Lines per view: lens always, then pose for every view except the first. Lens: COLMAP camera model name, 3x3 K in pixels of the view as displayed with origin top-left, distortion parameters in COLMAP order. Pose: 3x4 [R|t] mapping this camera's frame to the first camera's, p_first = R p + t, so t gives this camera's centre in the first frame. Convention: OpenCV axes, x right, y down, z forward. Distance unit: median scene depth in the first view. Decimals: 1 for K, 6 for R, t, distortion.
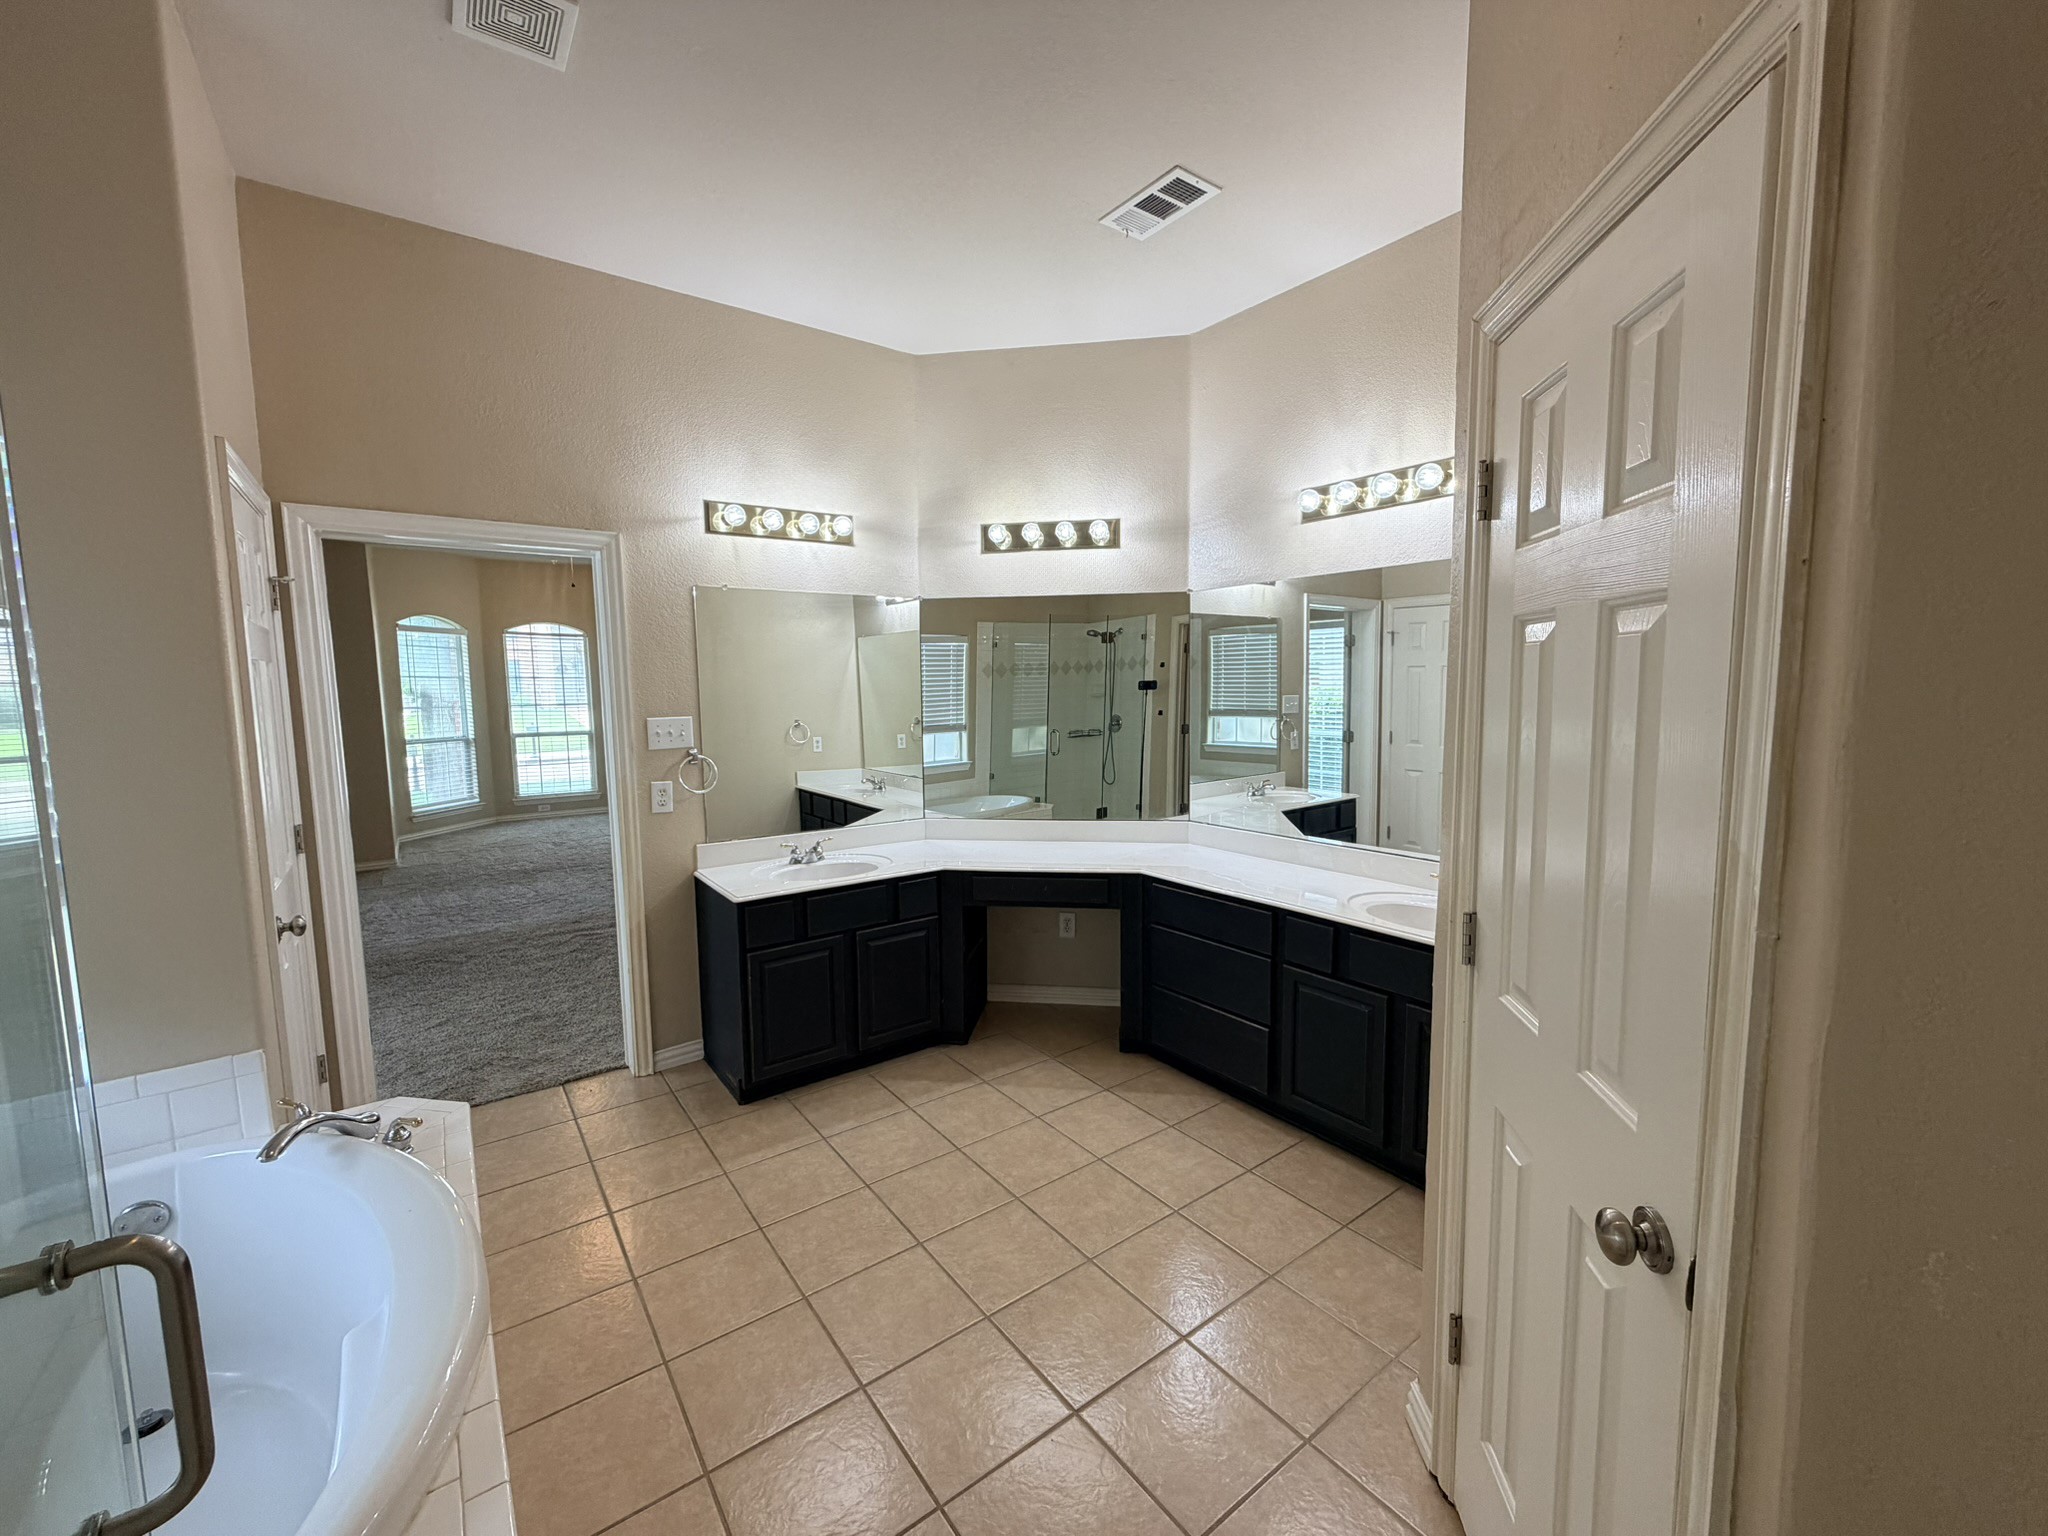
lens RADIAL K [[816.2, 0, 1019.5], [0, 816.2, 764.4], [0, 0, 1]] dist [0.001564, -0.000019]
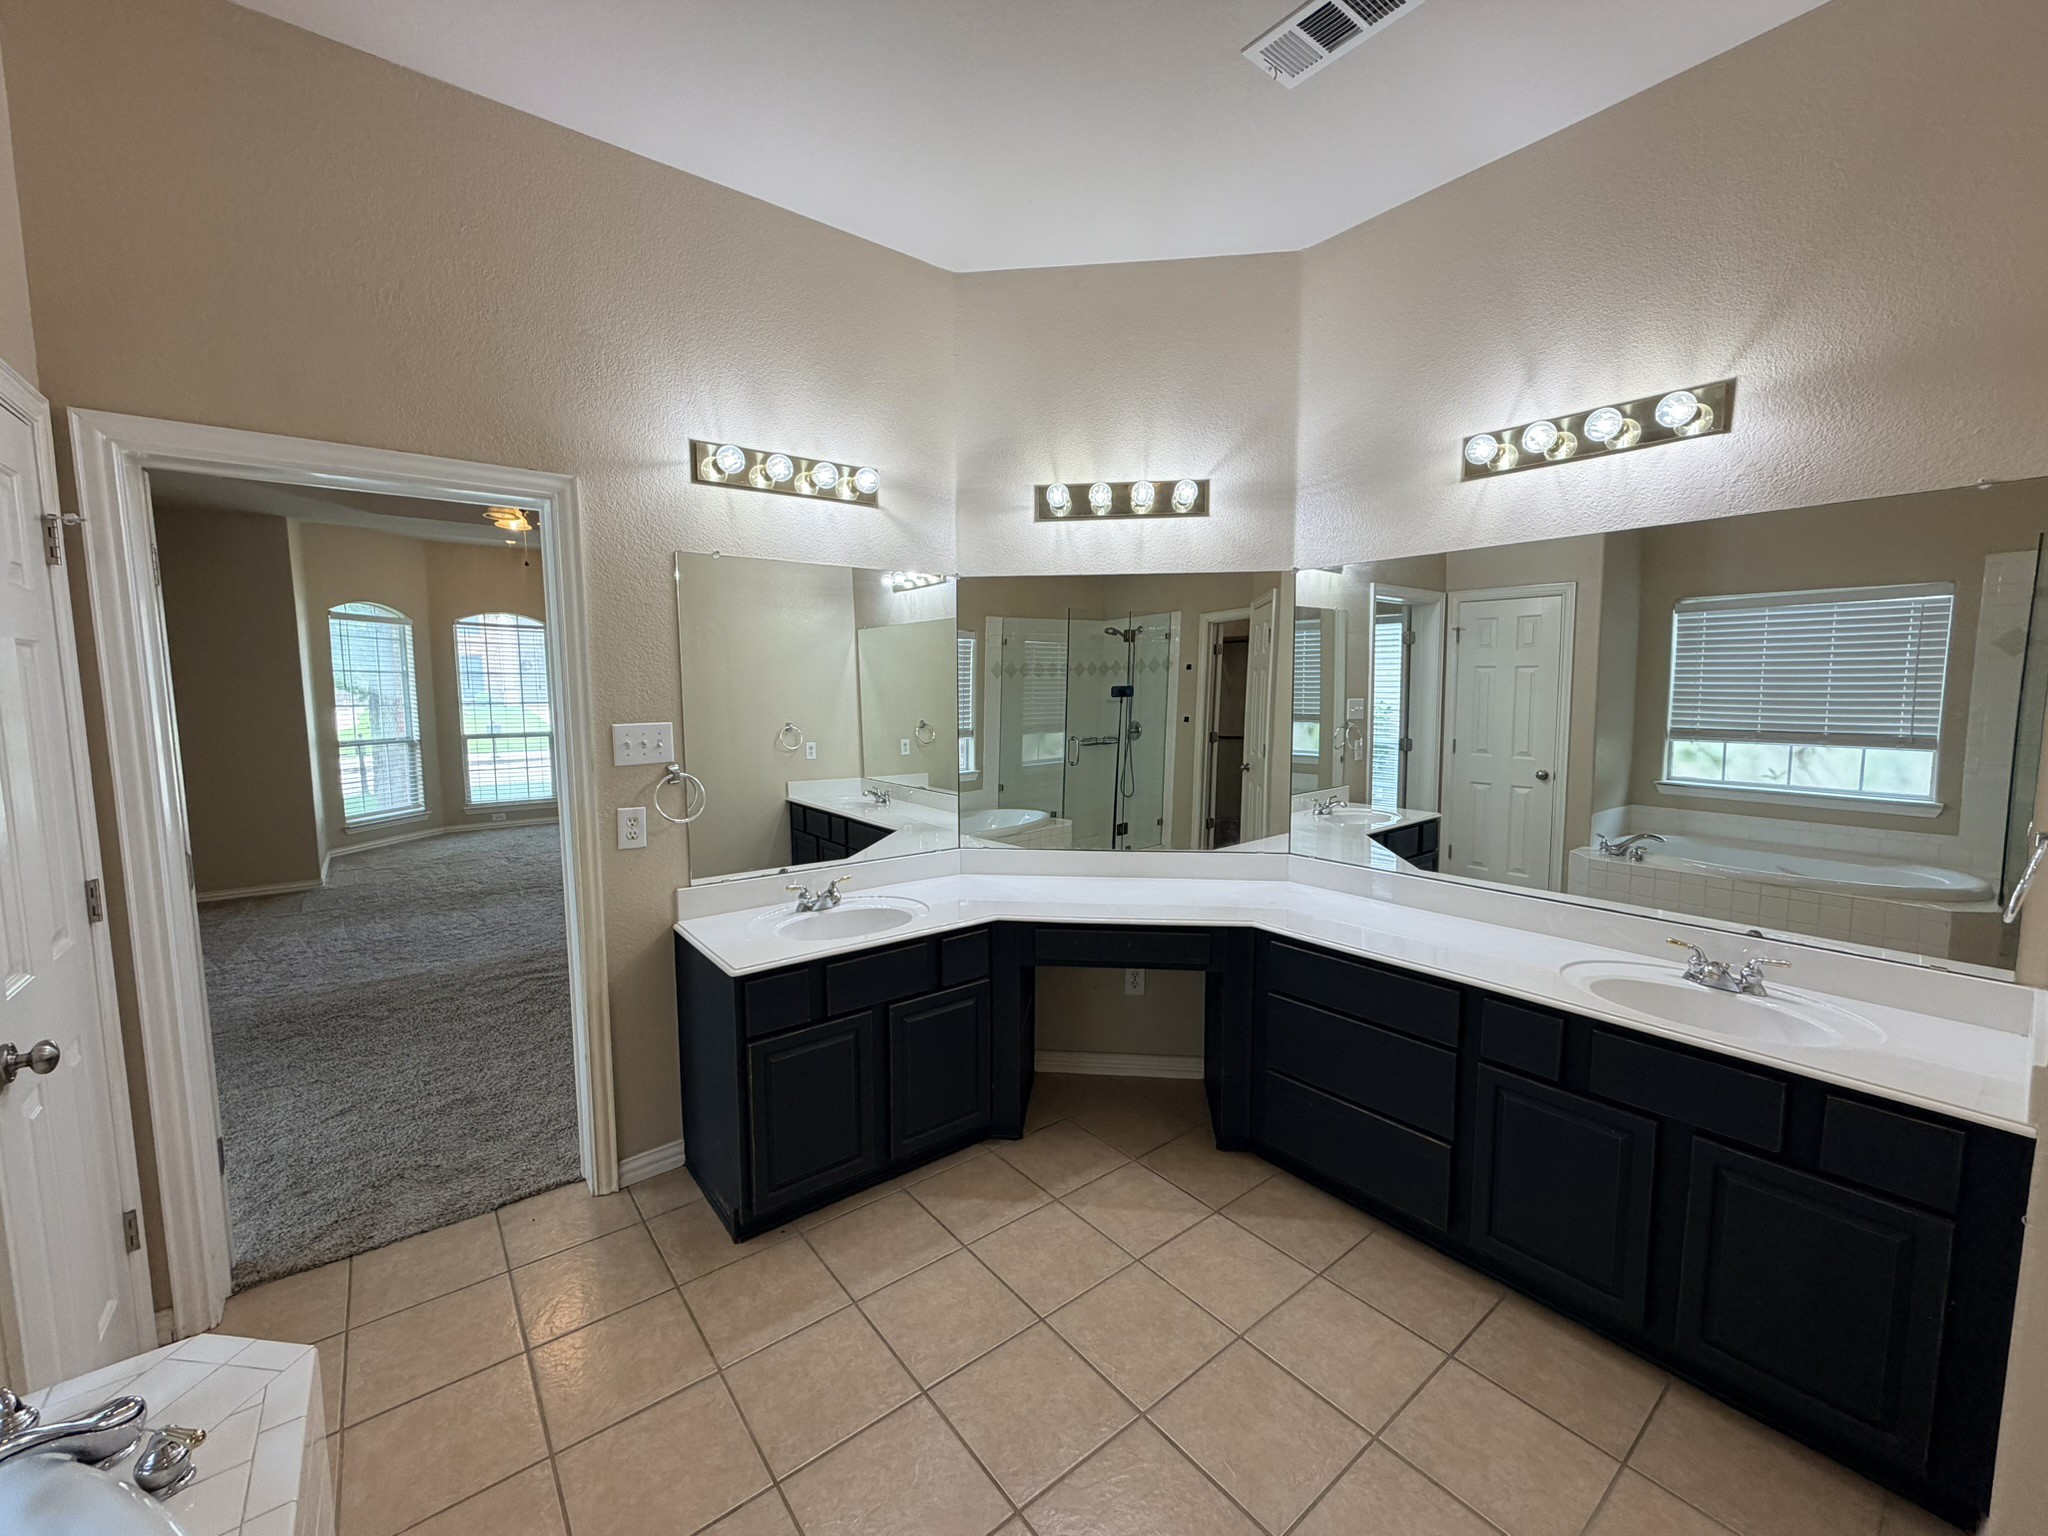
lens RADIAL K [[816.2, 0, 1019.5], [0, 816.2, 764.4], [0, 0, 1]] dist [0.001564, -0.000019]
pose [[0.999481, 0.004984, 0.031818, -0.092159], [-0.004934, 0.999986, -0.001639, -0.017851], [-0.031826, 0.001481, 0.999492, 0.207325]]
